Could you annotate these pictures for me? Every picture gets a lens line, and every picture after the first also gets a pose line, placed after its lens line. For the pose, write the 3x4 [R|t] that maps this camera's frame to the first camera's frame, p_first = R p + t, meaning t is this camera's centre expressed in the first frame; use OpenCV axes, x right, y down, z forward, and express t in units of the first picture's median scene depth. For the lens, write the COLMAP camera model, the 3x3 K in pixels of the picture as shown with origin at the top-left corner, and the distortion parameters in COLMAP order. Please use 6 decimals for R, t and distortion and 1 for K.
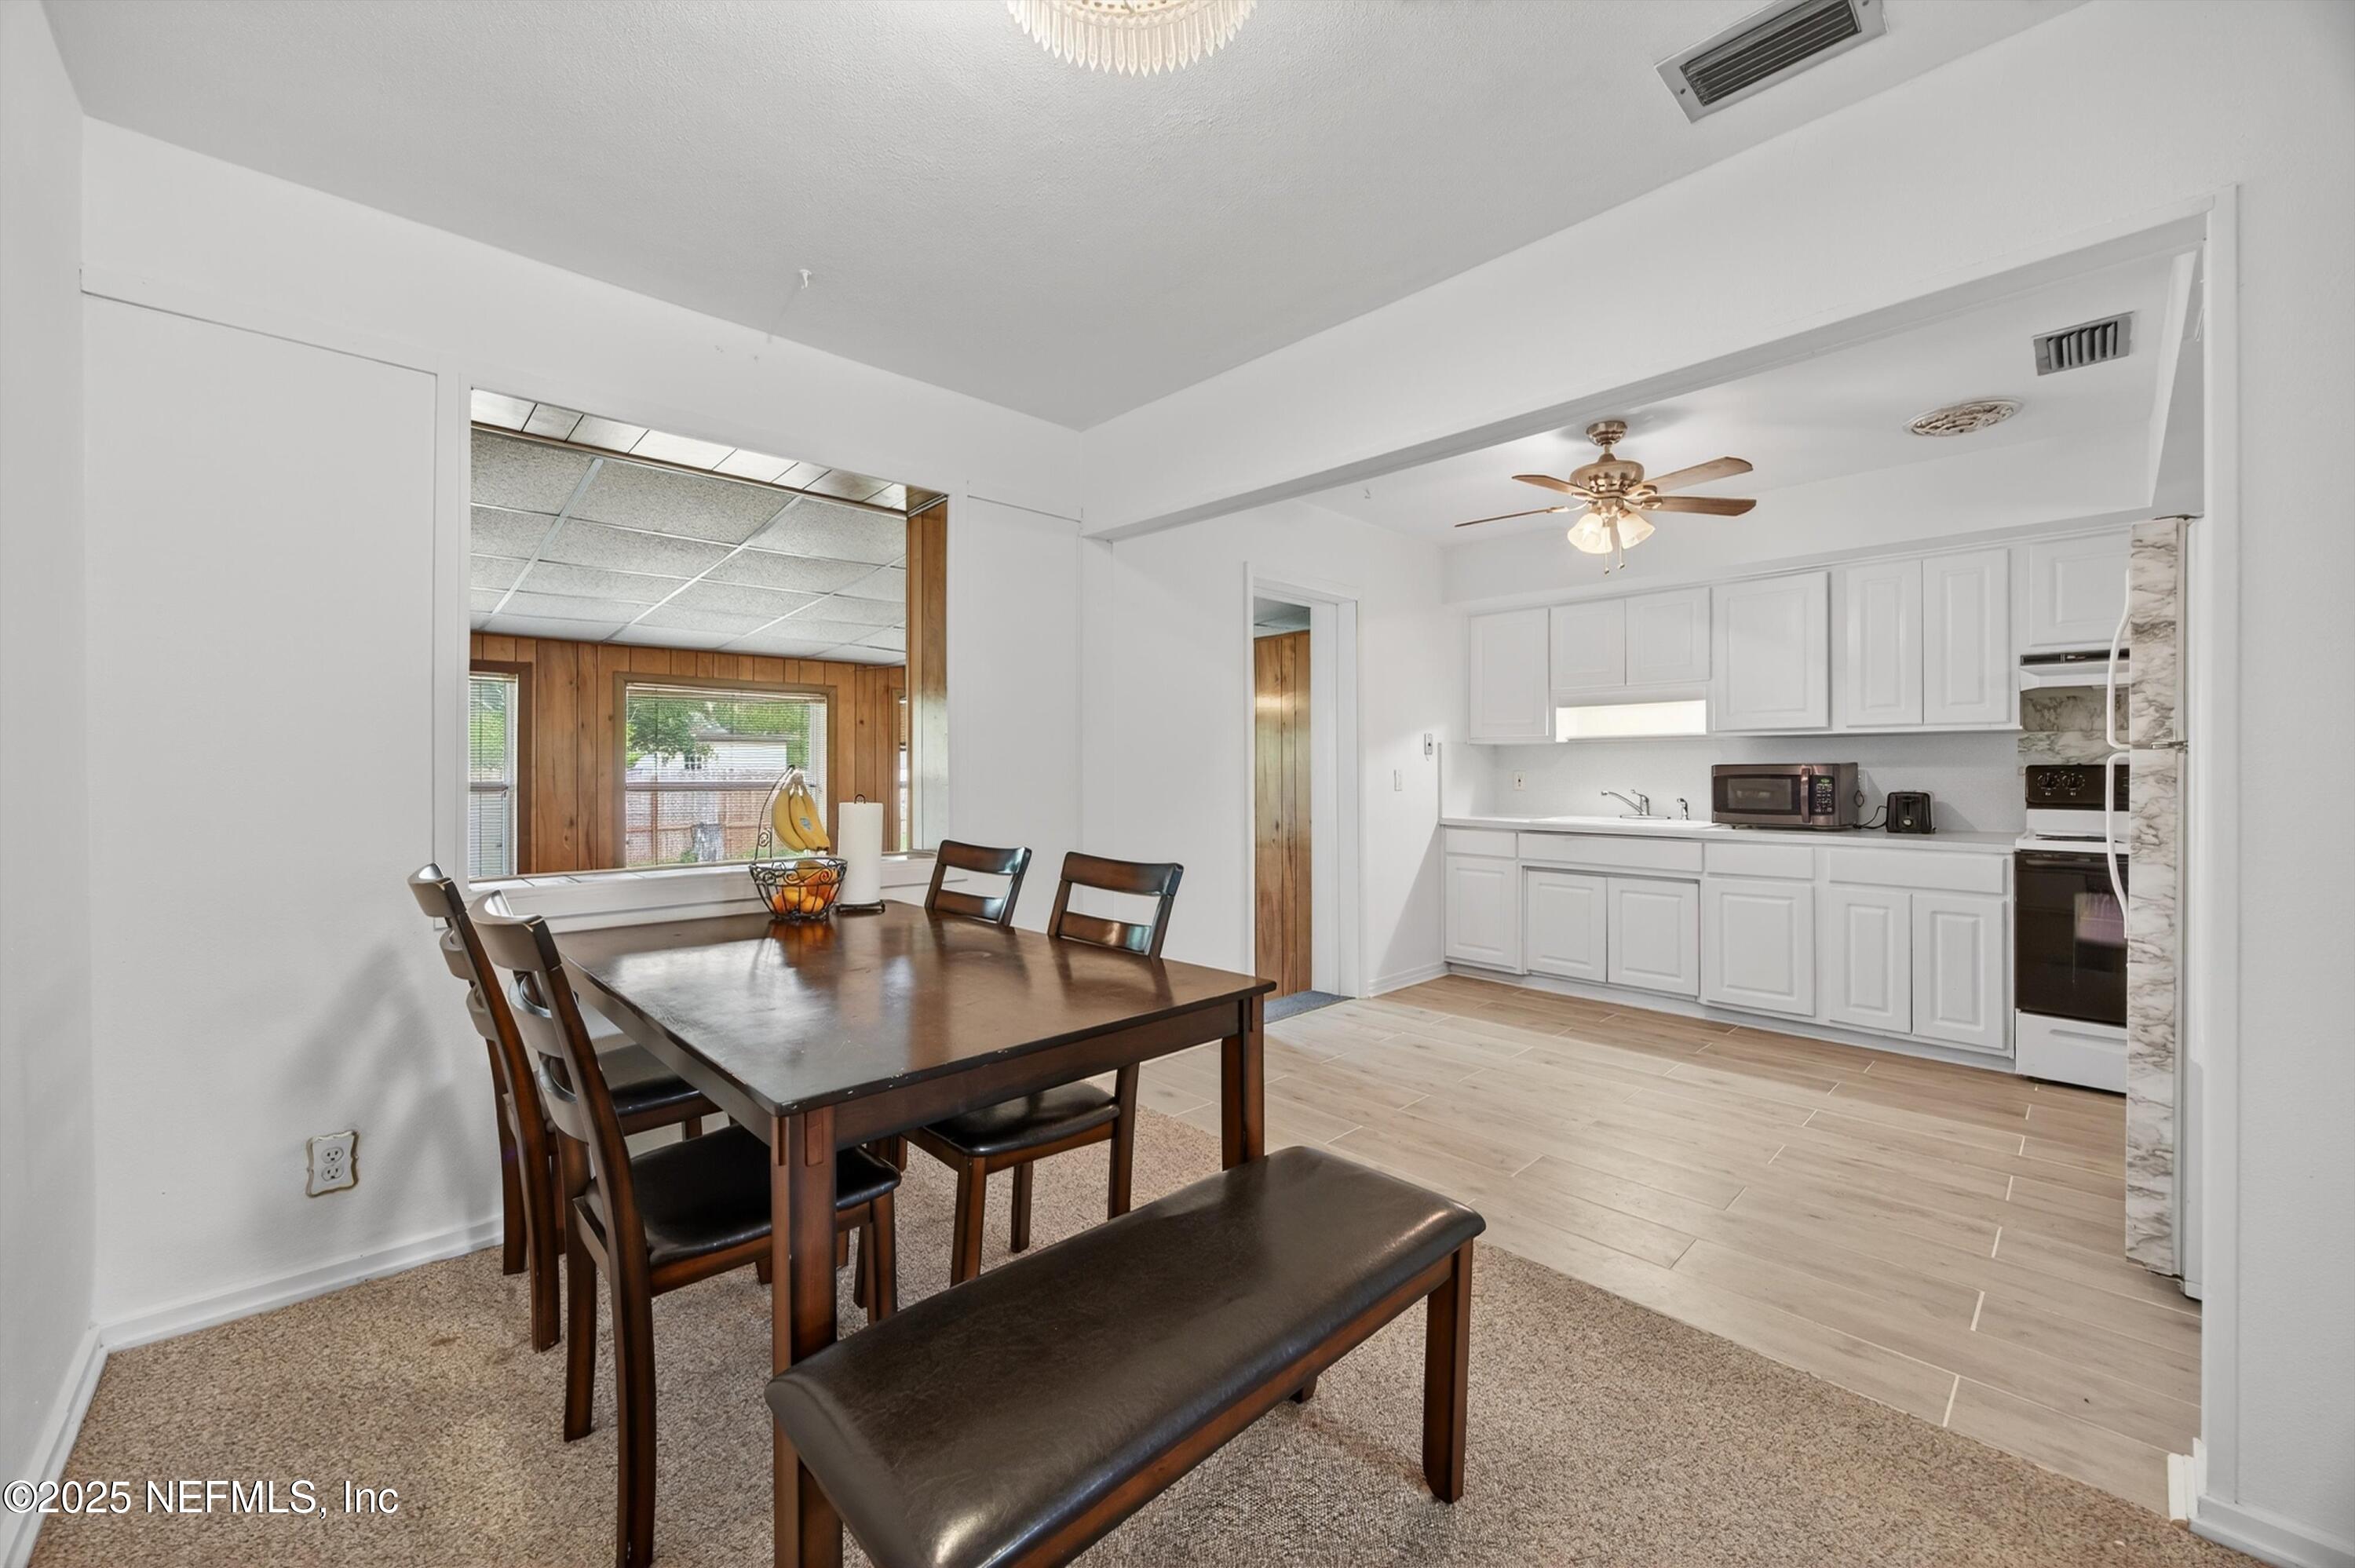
lens RADIAL K [[920.2, 0, 1184.9], [0, 920.2, 772.7], [0, 0, 1]] dist [-0.009846, 0.001386]
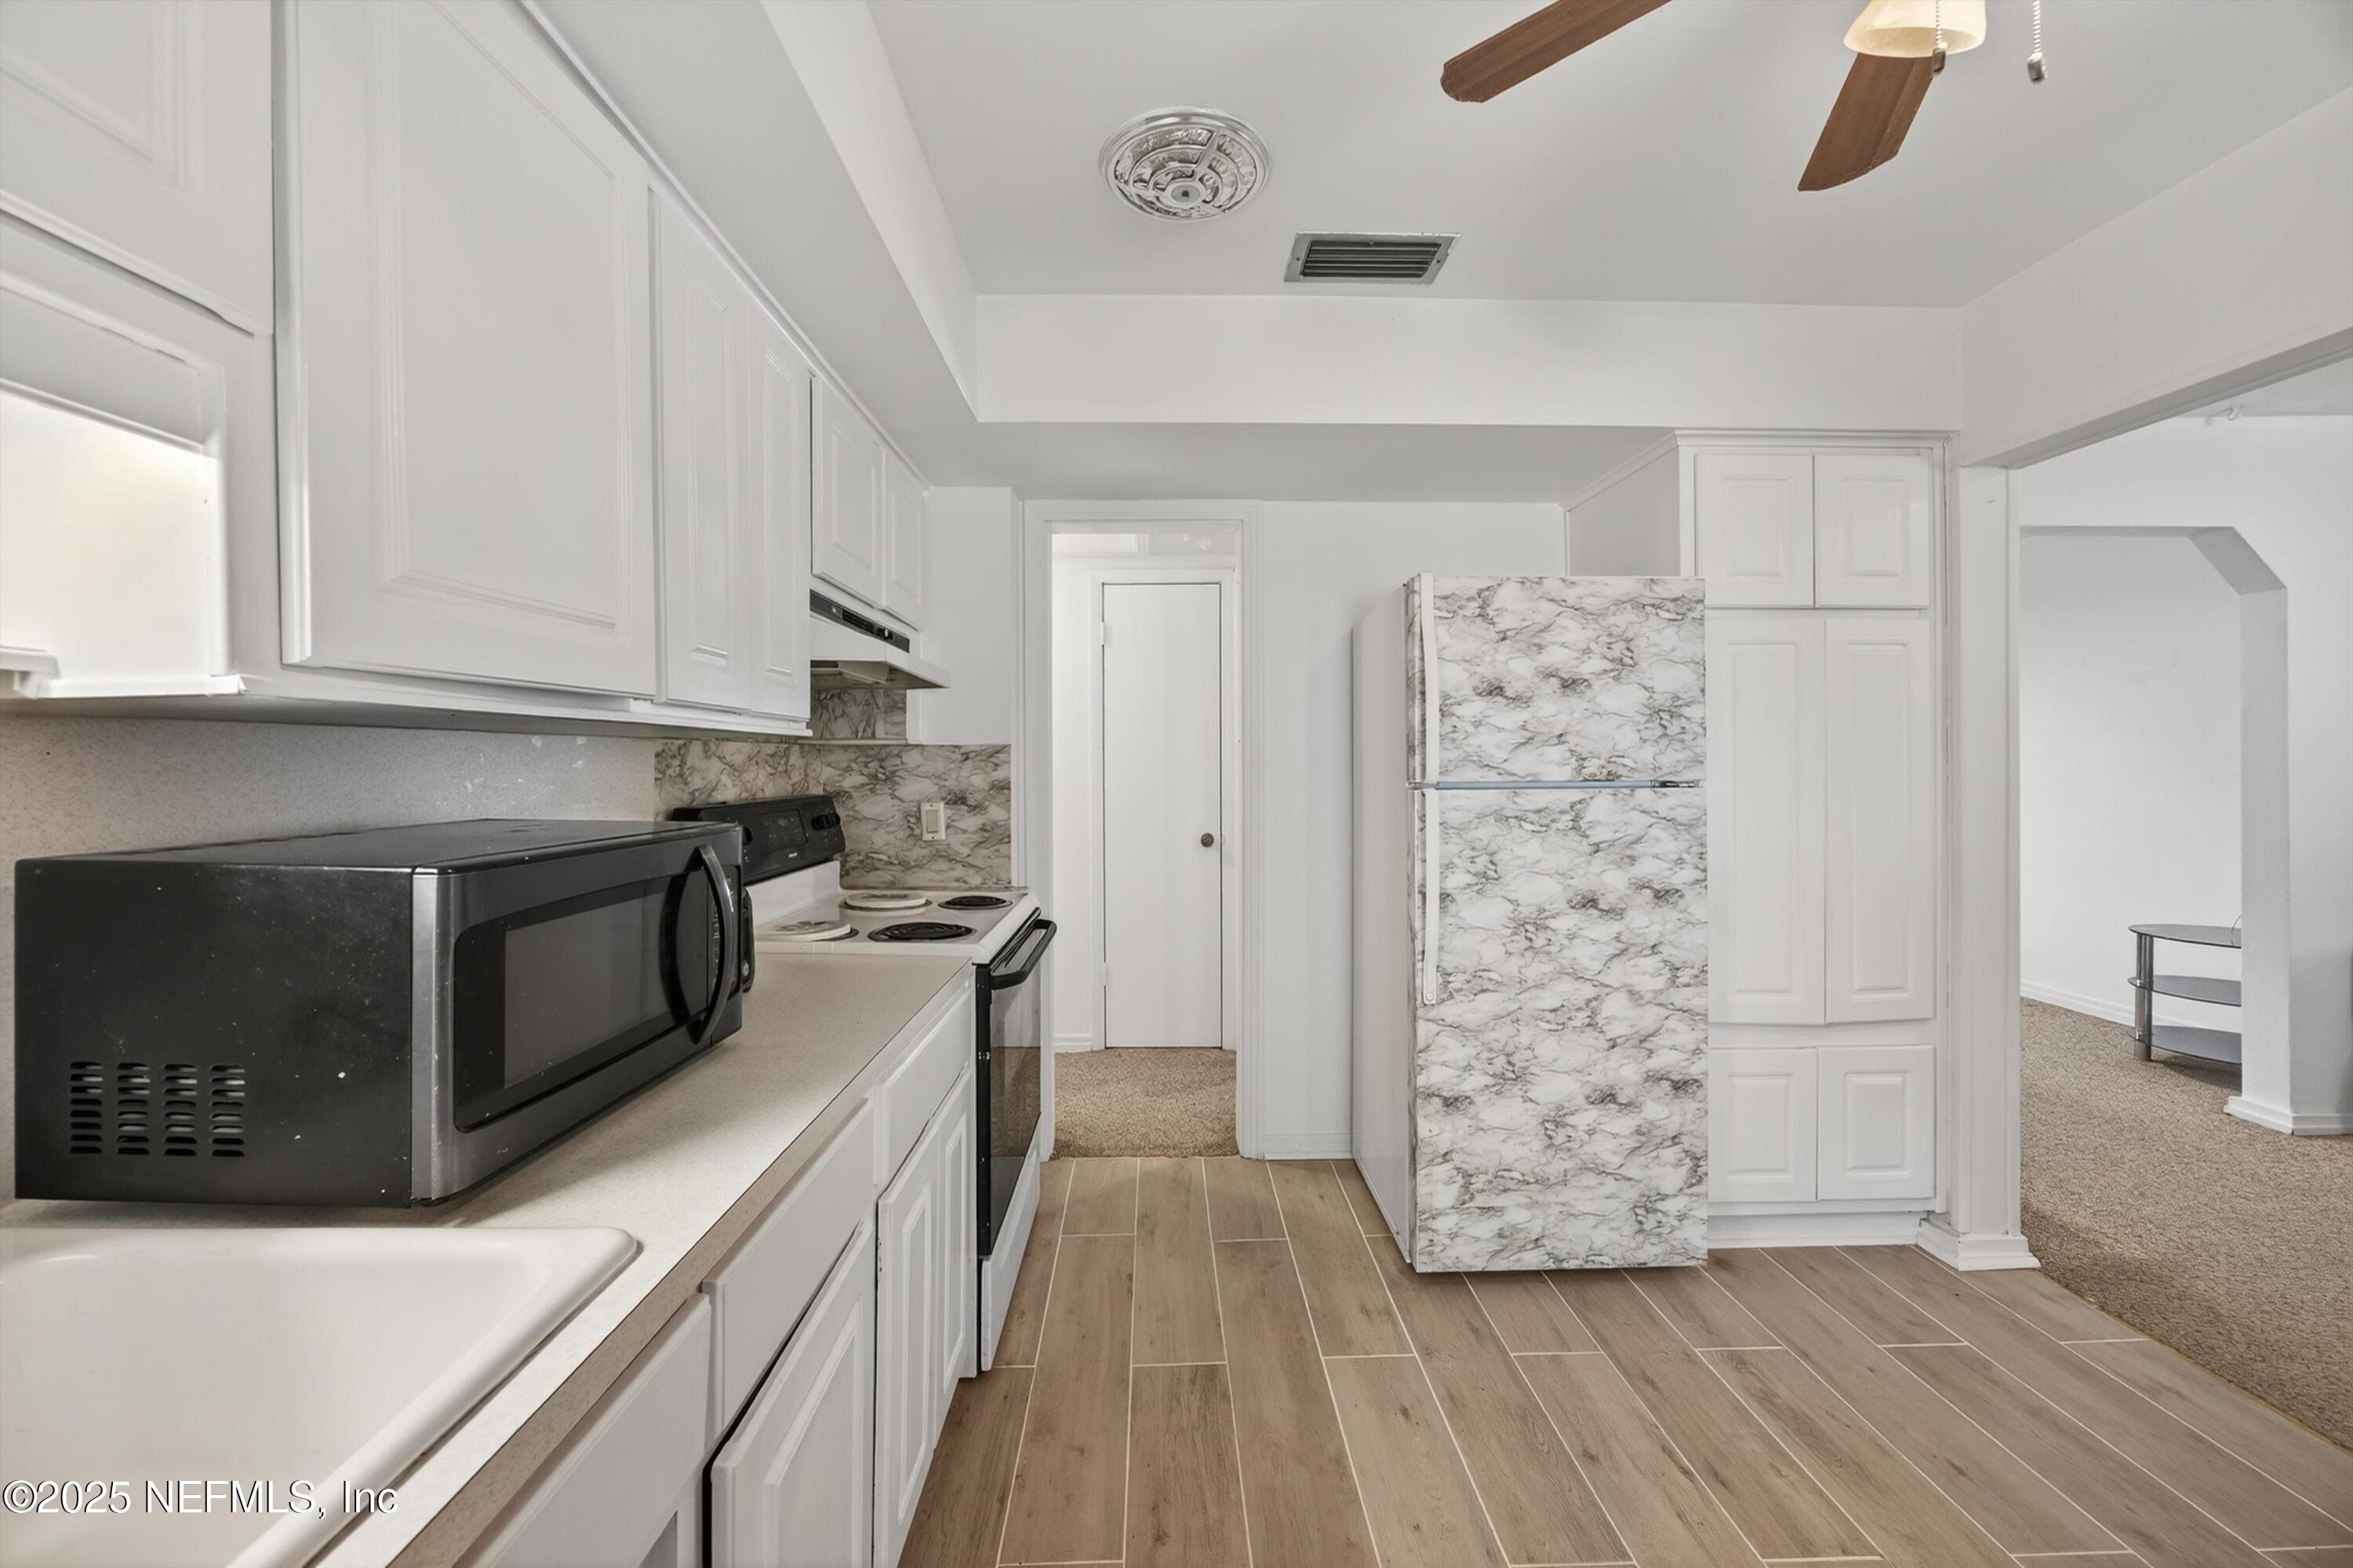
lens RADIAL K [[919.6, 0, 1189.3], [0, 919.6, 767.2], [0, 0, 1]] dist [-0.009846, 0.001386]
pose [[-0.736705, -0.003968, 0.676203, 0.411261], [0.004893, 0.999925, 0.011198, -0.035644], [-0.676197, 0.011558, -0.736631, 1.196192]]
